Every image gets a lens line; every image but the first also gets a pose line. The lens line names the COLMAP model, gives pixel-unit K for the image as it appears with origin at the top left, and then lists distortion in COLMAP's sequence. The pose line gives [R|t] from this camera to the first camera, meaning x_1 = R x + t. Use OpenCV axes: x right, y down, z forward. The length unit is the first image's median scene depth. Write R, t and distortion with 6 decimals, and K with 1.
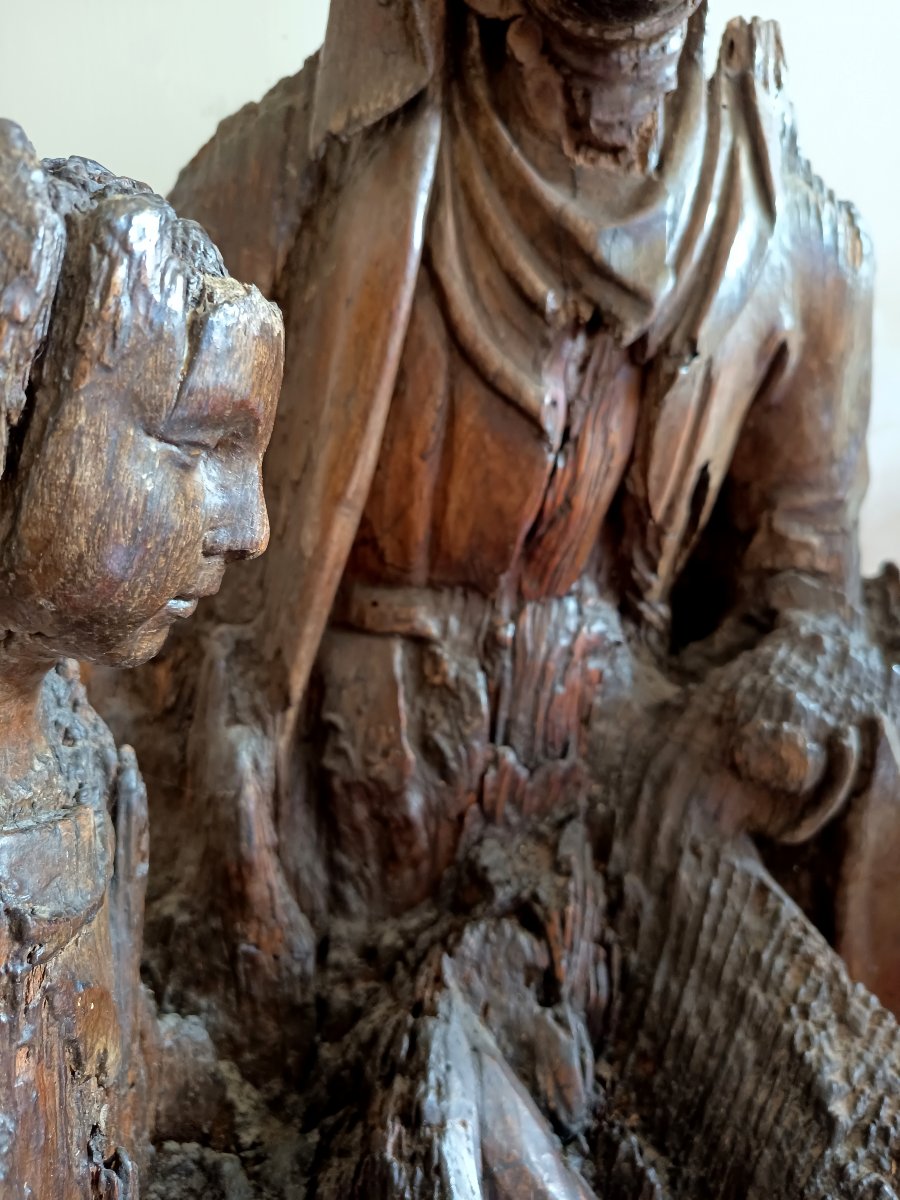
lens RADIAL K [[875.3, 0, 448.2], [0, 875.3, 595.8], [0, 0, 1]] dist [0.000853, -0.037040]
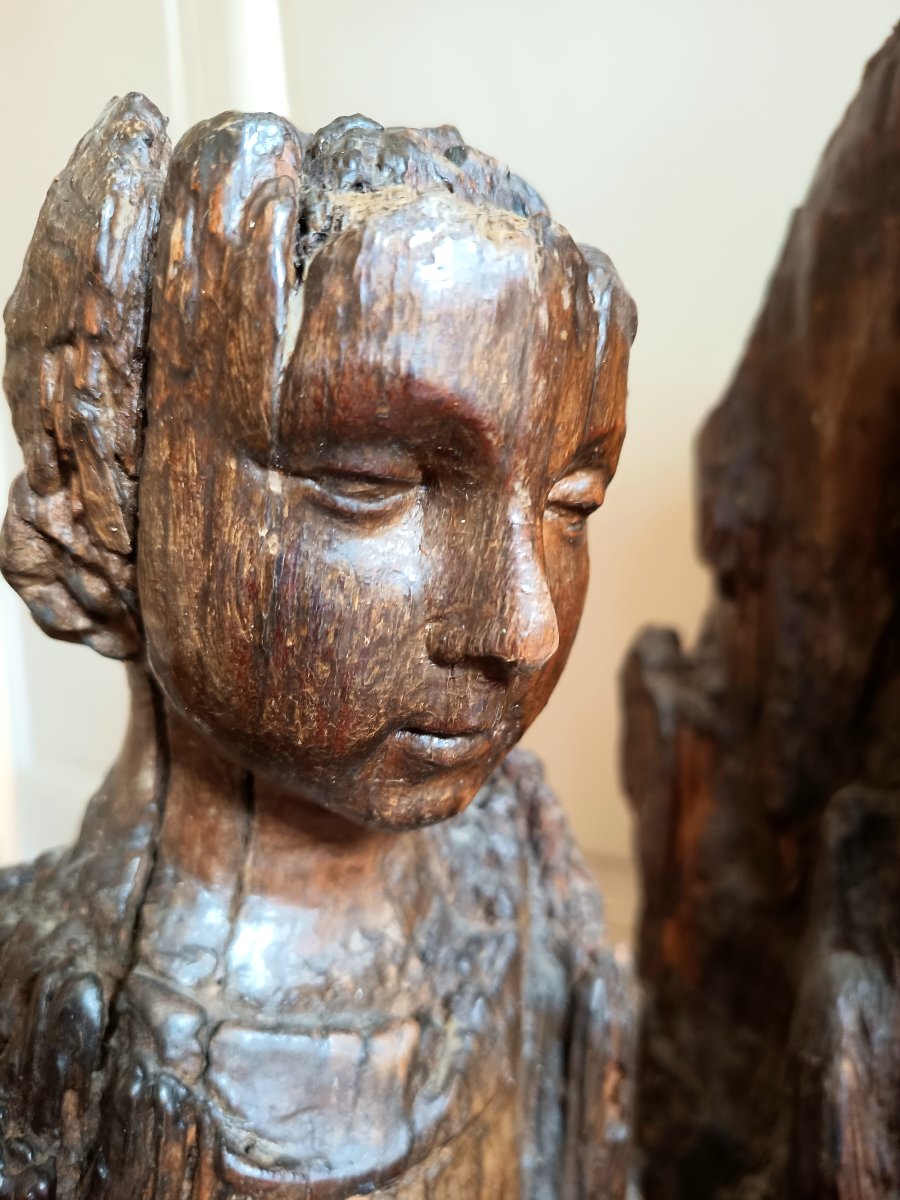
lens RADIAL K [[905.2, 0, 447.7], [0, 905.2, 608.6], [0, 0, 1]] dist [-0.037132, -0.002514]
pose [[0.550615, -0.026327, -0.834344, 0.145101], [-0.078766, 0.993405, -0.083326, -0.020112], [0.831035, 0.111598, 0.544910, 0.407201]]
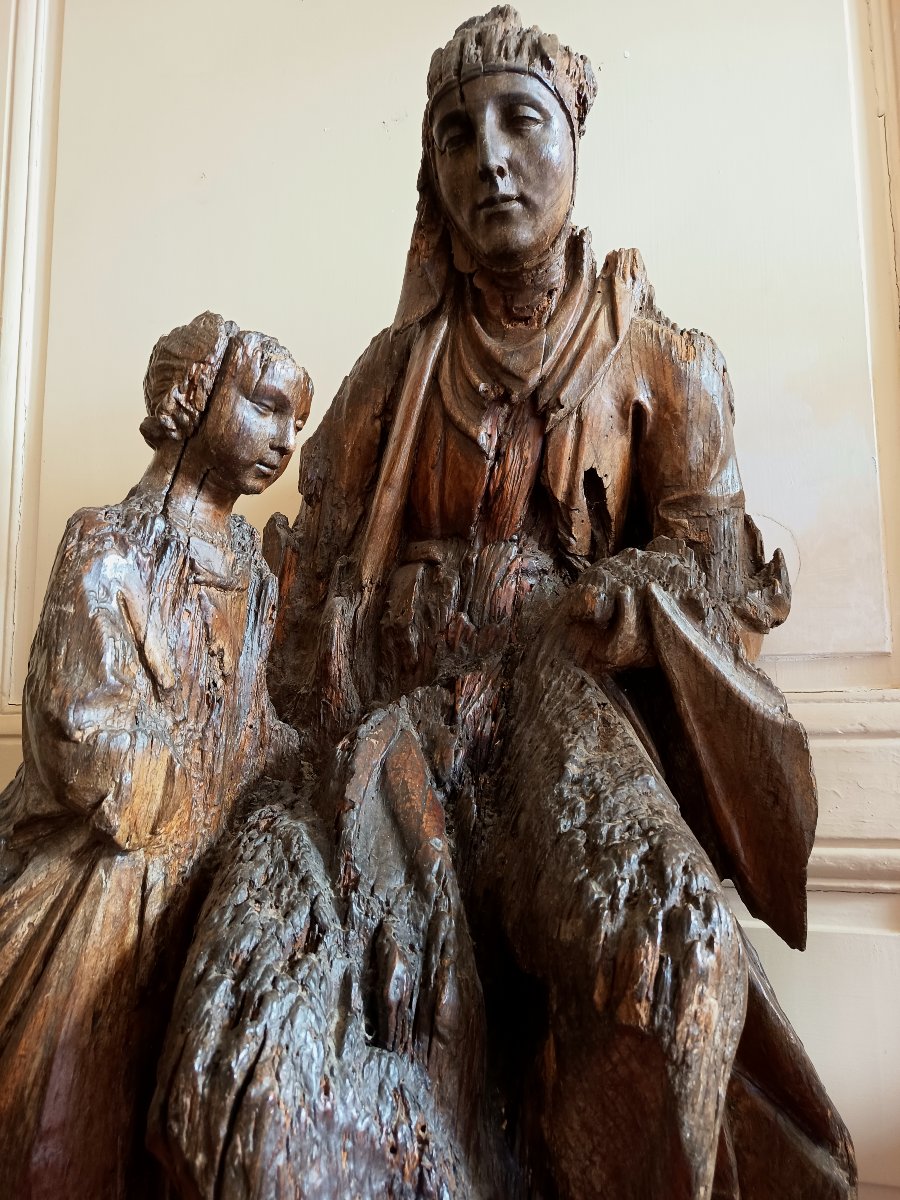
lens RADIAL K [[844.4, 0, 457.5], [0, 844.4, 593.8], [0, 0, 1]] dist [0.057721, -0.089589]
pose [[0.905124, -0.018062, -0.424764, 0.890272], [-0.103750, 0.959508, -0.261880, 0.660370], [0.412295, 0.281103, 0.866599, -0.631158]]
